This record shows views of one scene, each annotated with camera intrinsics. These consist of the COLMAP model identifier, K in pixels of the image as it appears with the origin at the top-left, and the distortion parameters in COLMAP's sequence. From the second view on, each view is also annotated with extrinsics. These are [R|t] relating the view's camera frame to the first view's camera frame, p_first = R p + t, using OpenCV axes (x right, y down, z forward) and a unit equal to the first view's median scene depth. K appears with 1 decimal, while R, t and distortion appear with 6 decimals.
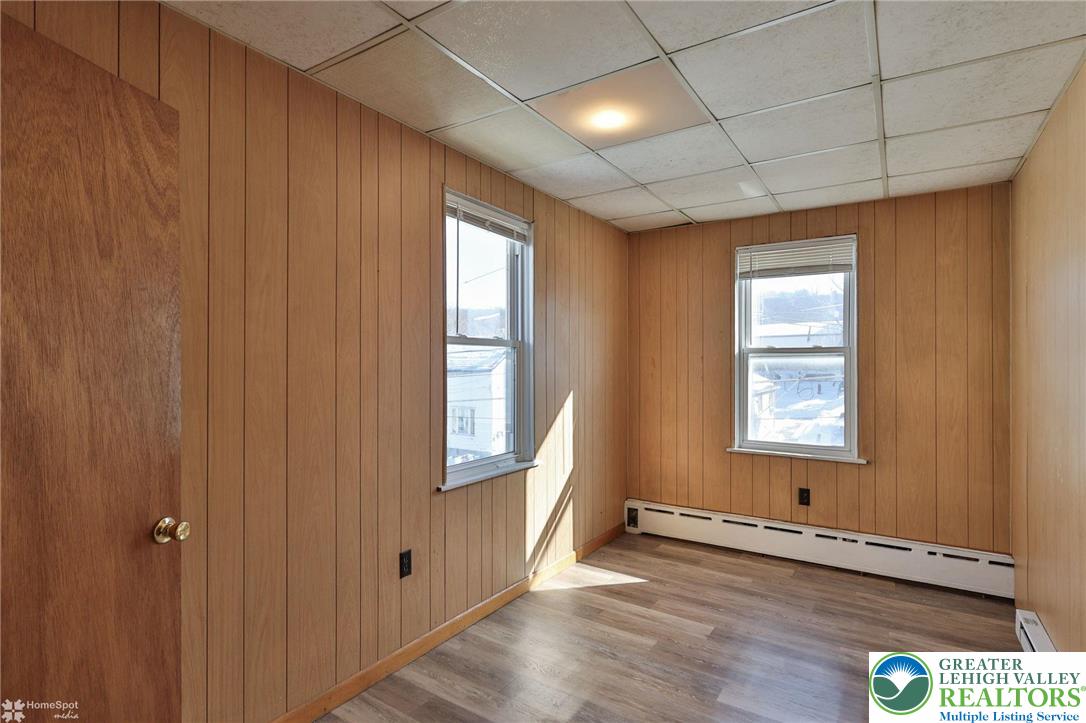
lens RADIAL K [[558.6, 0, 538.9], [0, 558.6, 363.6], [0, 0, 1]] dist [-0.001394, 0.001555]
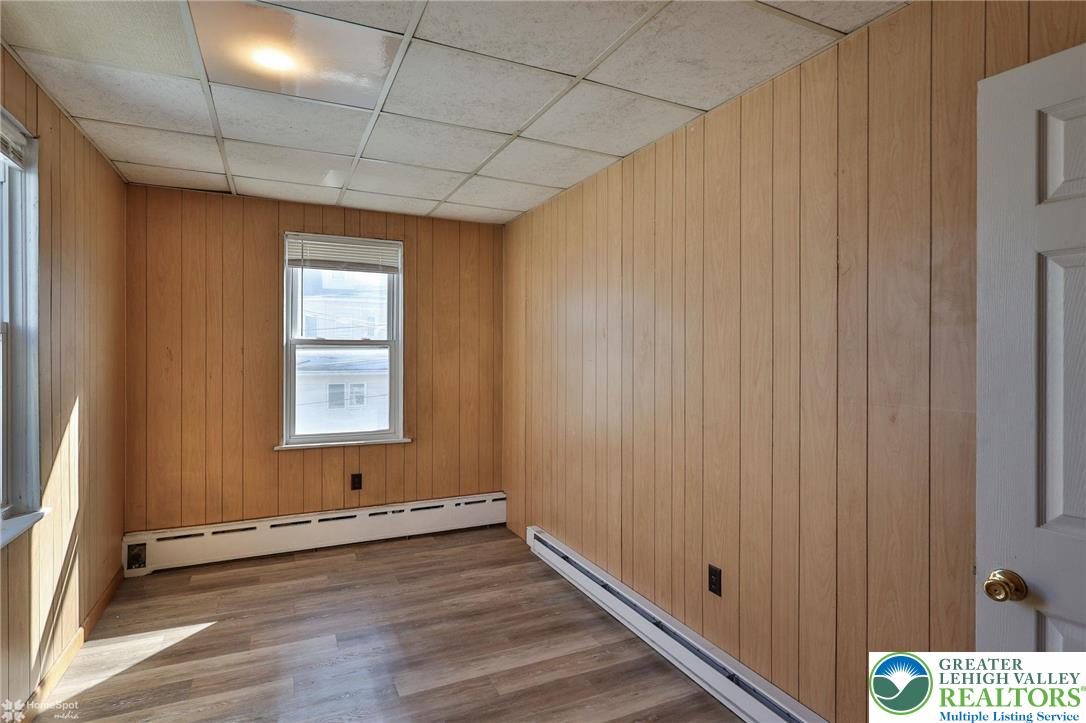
lens RADIAL K [[547.5, 0, 548.6], [0, 547.5, 353.3], [0, 0, 1]] dist [0.000214, 0.000247]
pose [[0.518848, -0.003244, 0.854860, -0.229700], [-0.002183, 0.999985, 0.005119, -0.010232], [-0.854864, -0.004522, 0.518833, 0.161991]]
